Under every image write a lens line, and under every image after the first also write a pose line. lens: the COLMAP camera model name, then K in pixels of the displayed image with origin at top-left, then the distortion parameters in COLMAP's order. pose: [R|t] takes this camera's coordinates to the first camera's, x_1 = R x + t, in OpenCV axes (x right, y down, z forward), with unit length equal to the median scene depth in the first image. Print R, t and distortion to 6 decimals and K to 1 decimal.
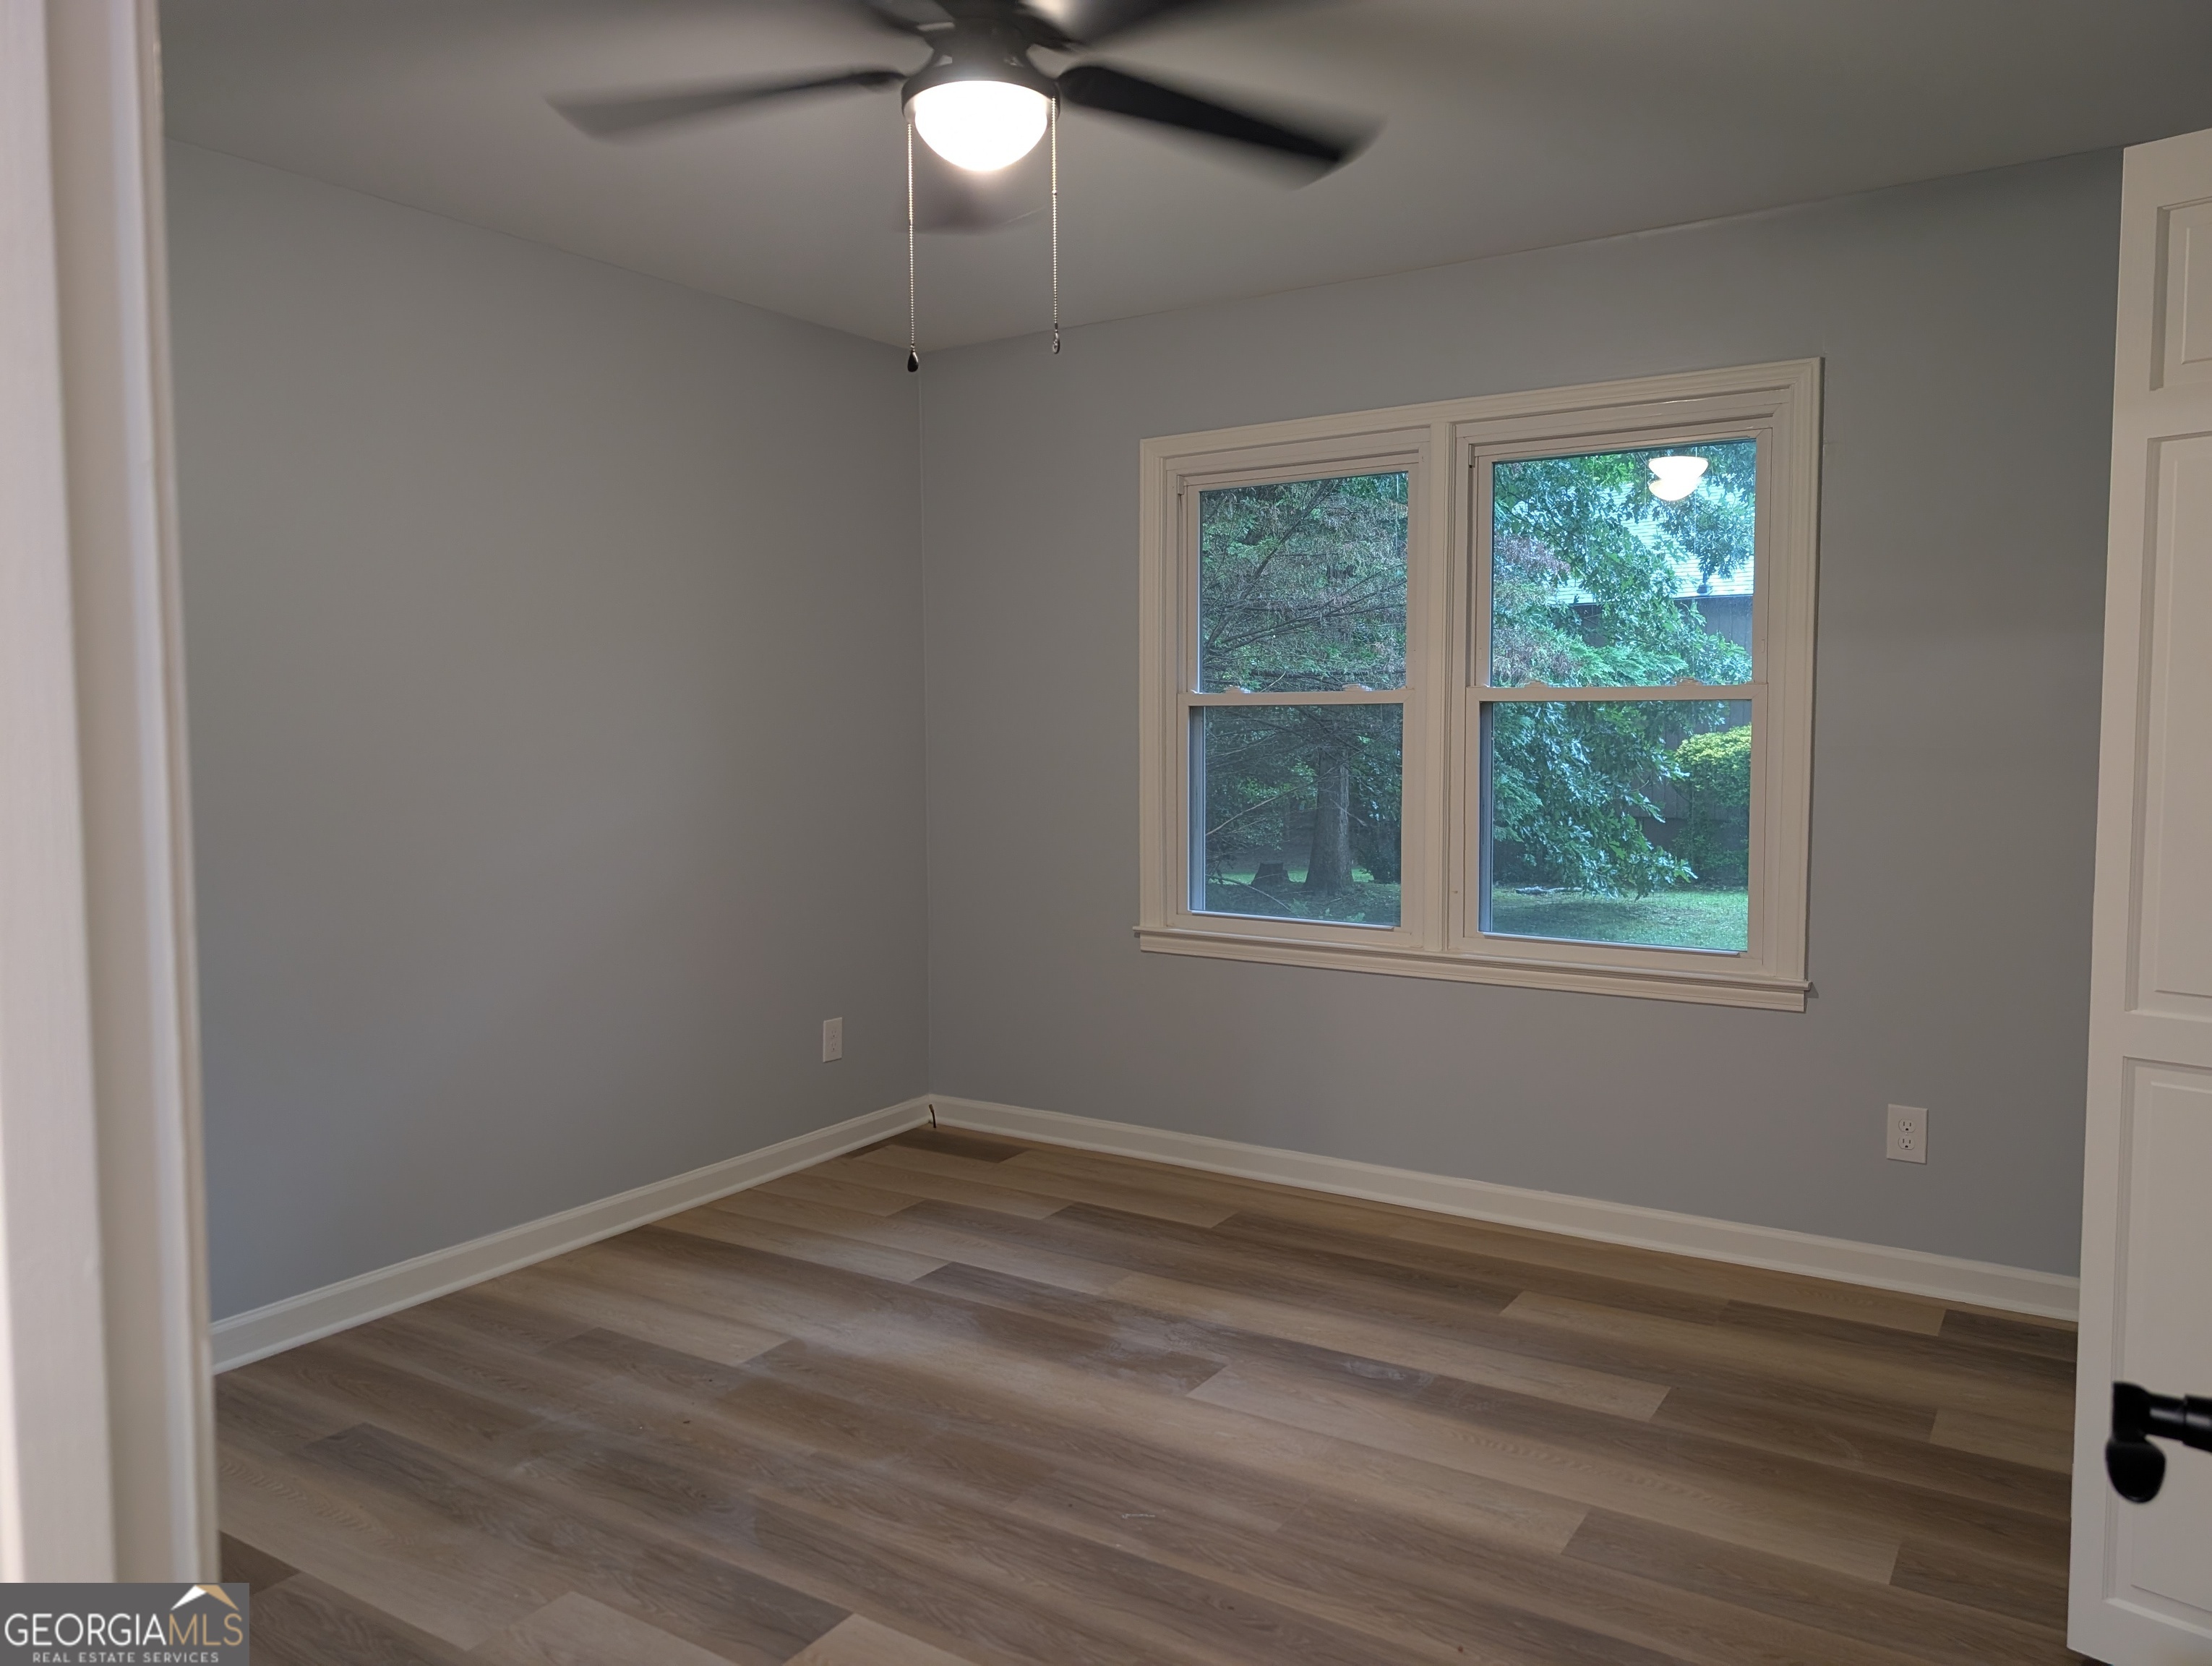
lens RADIAL K [[1568.9, 0, 1103.9], [0, 1568.9, 827.8], [0, 0, 1]] dist [0.012330, -0.005203]
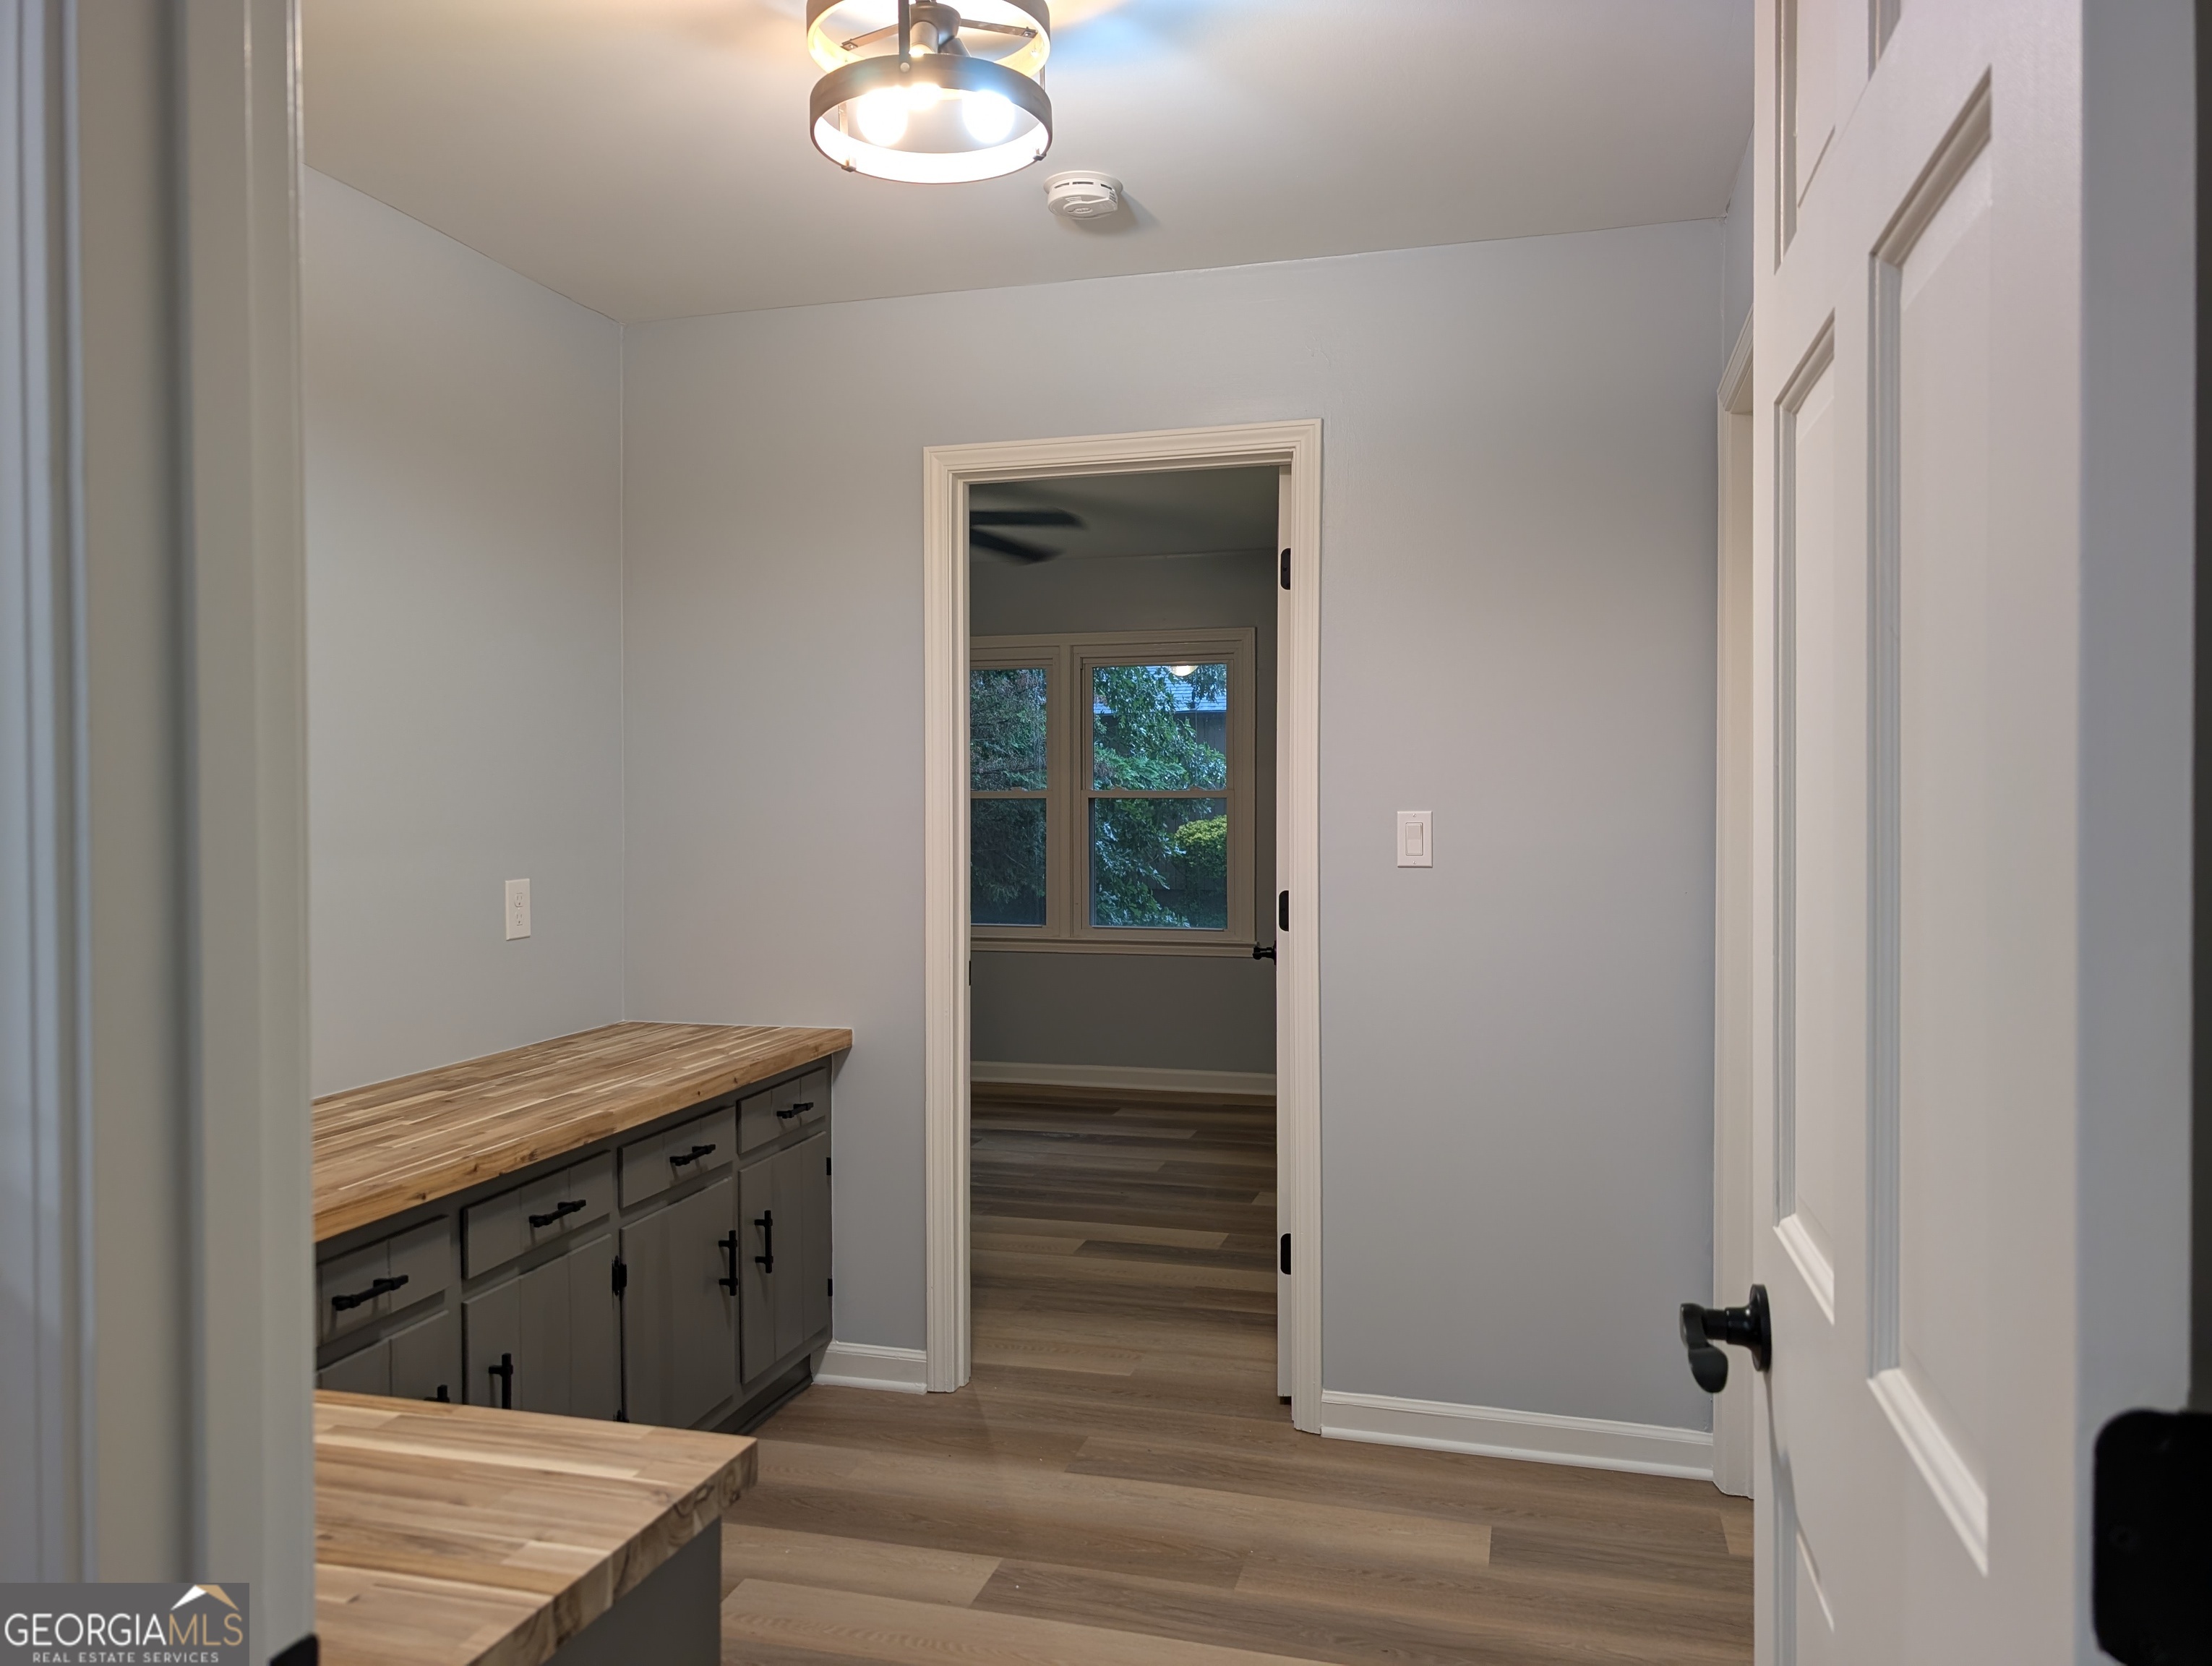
lens RADIAL K [[1568.9, 0, 1104.3], [0, 1568.9, 826.3], [0, 0, 1]] dist [0.012330, -0.005203]
pose [[0.952484, 0.005419, 0.304540, -0.091201], [0.011774, 0.998439, -0.054593, 0.015780], [-0.304360, 0.055584, 0.950934, -0.223629]]
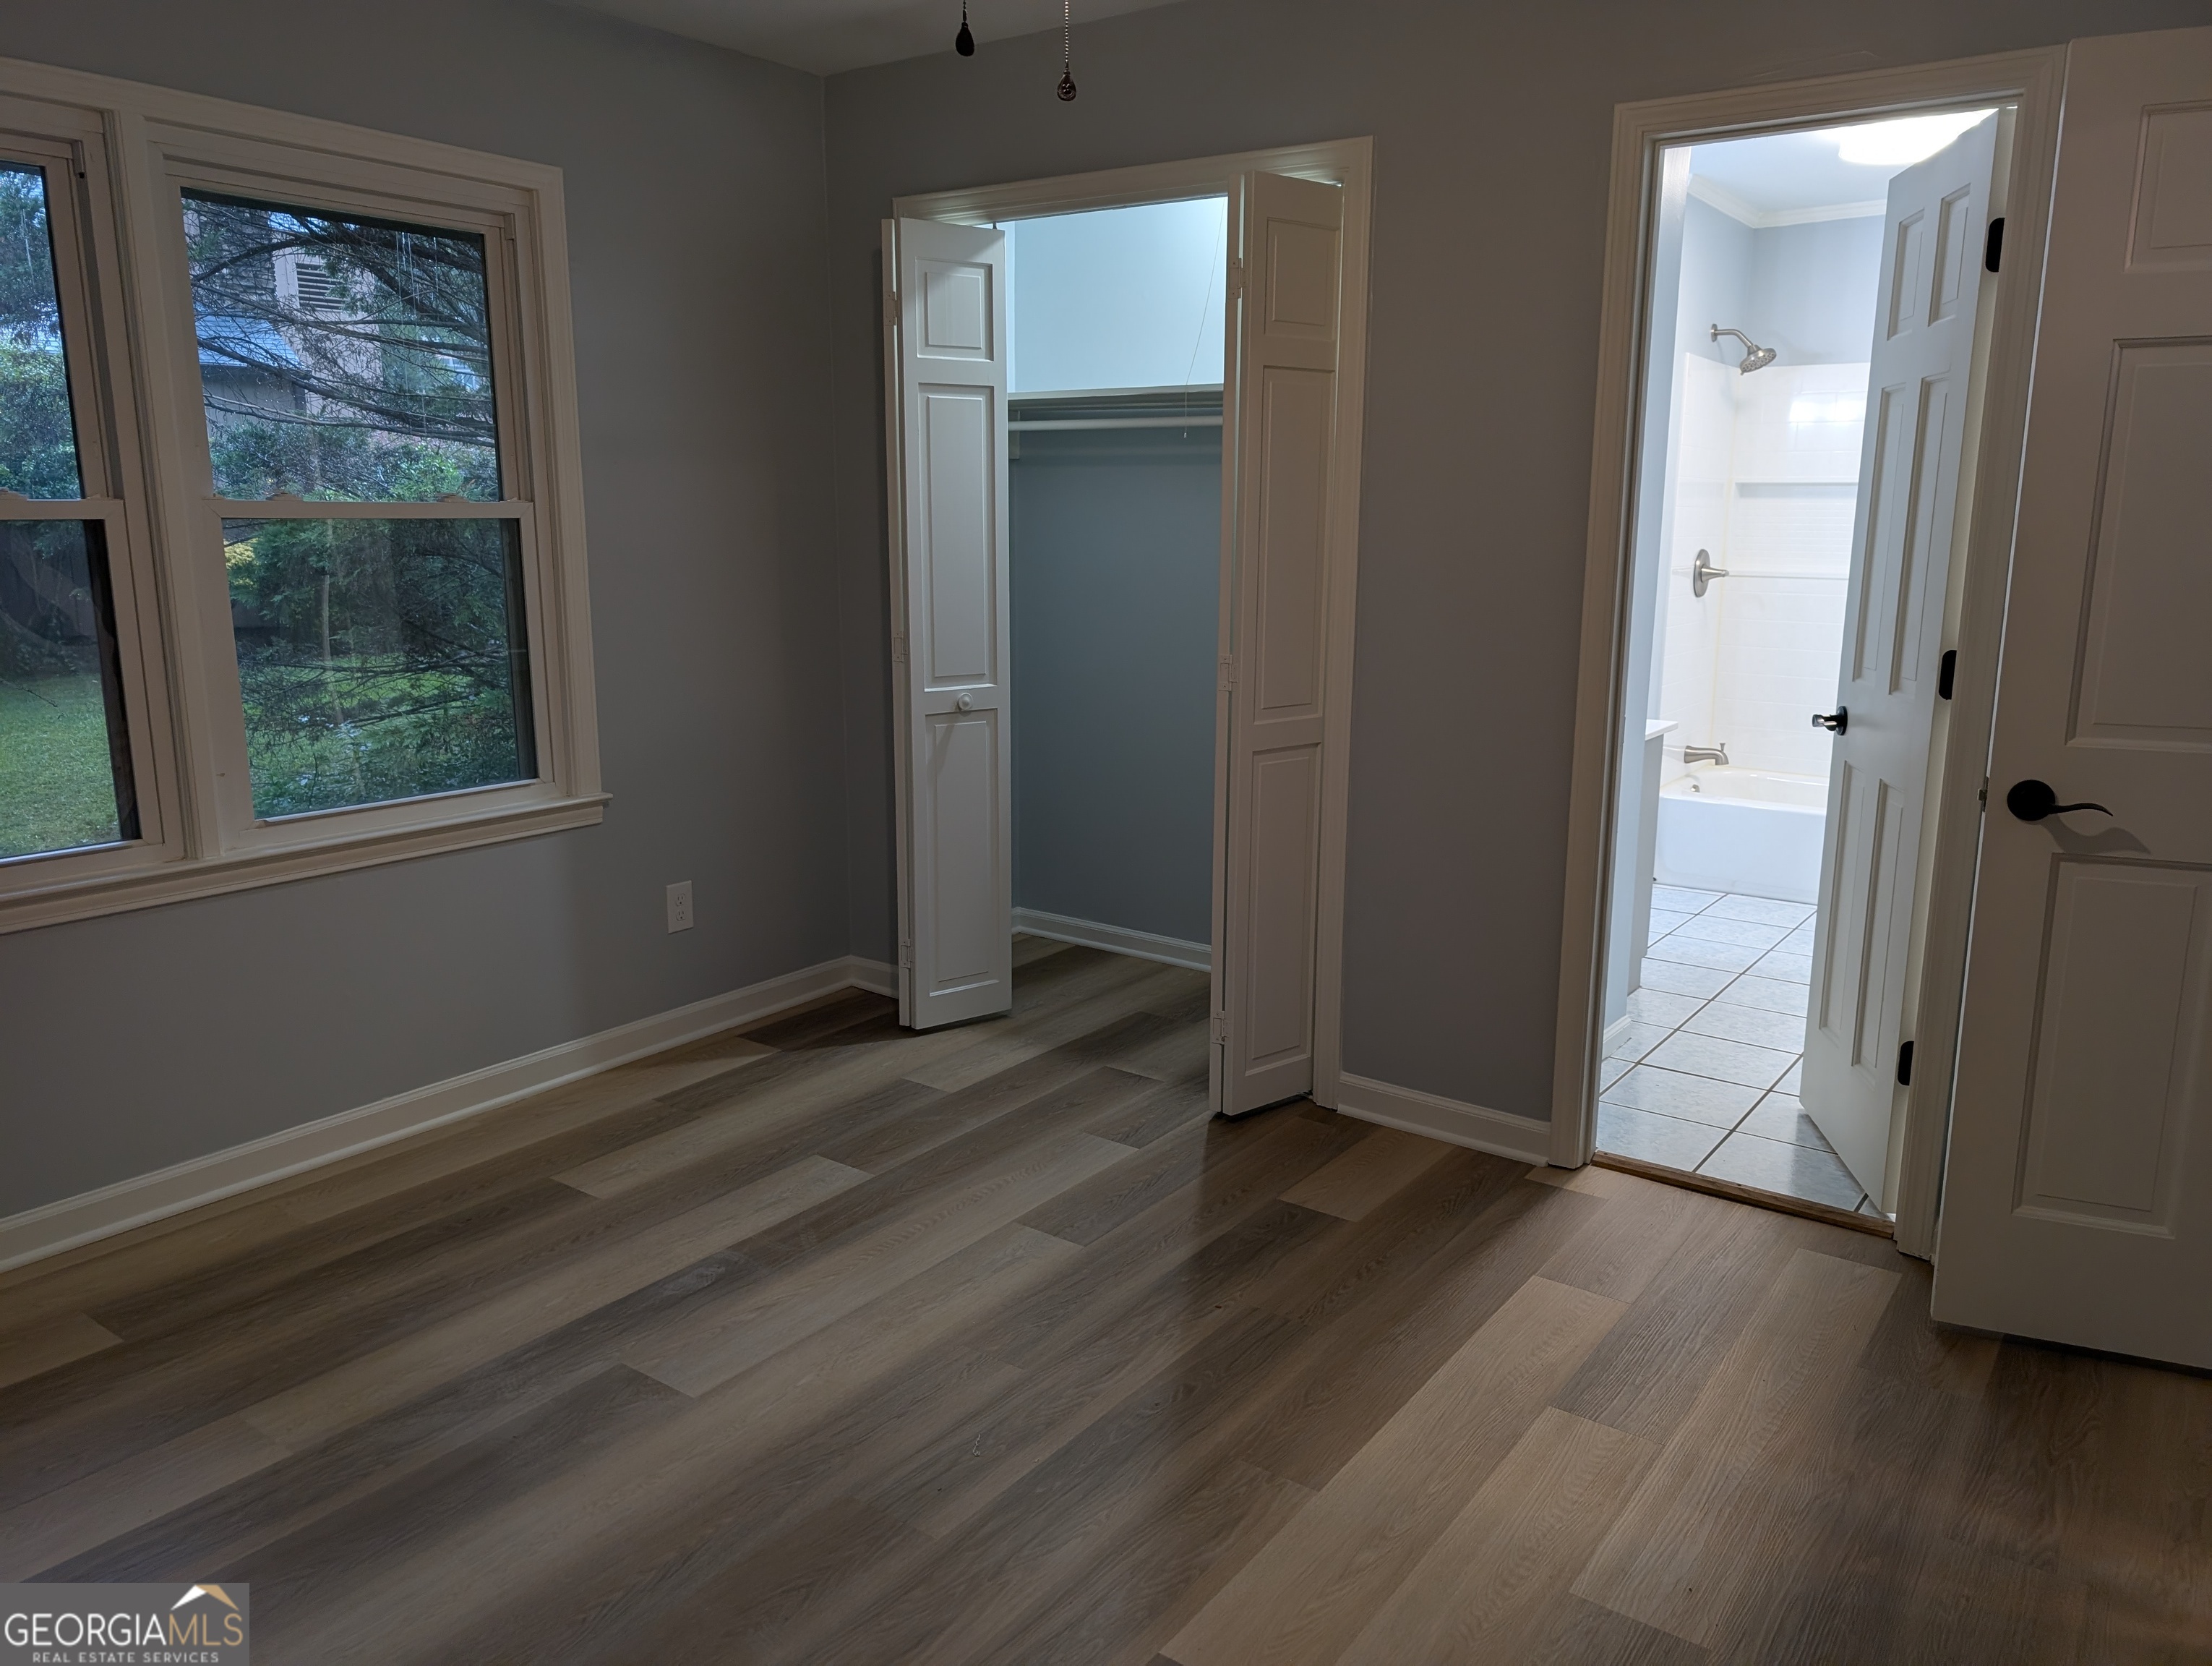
lens RADIAL K [[1568.9, 0, 1104.6], [0, 1568.9, 831.1], [0, 0, 1]] dist [0.012330, -0.005203]
pose [[0.070538, -0.197968, 0.977667, -0.155164], [0.071393, 0.978597, 0.193005, -0.015264], [-0.994951, 0.056184, 0.083162, 0.163775]]
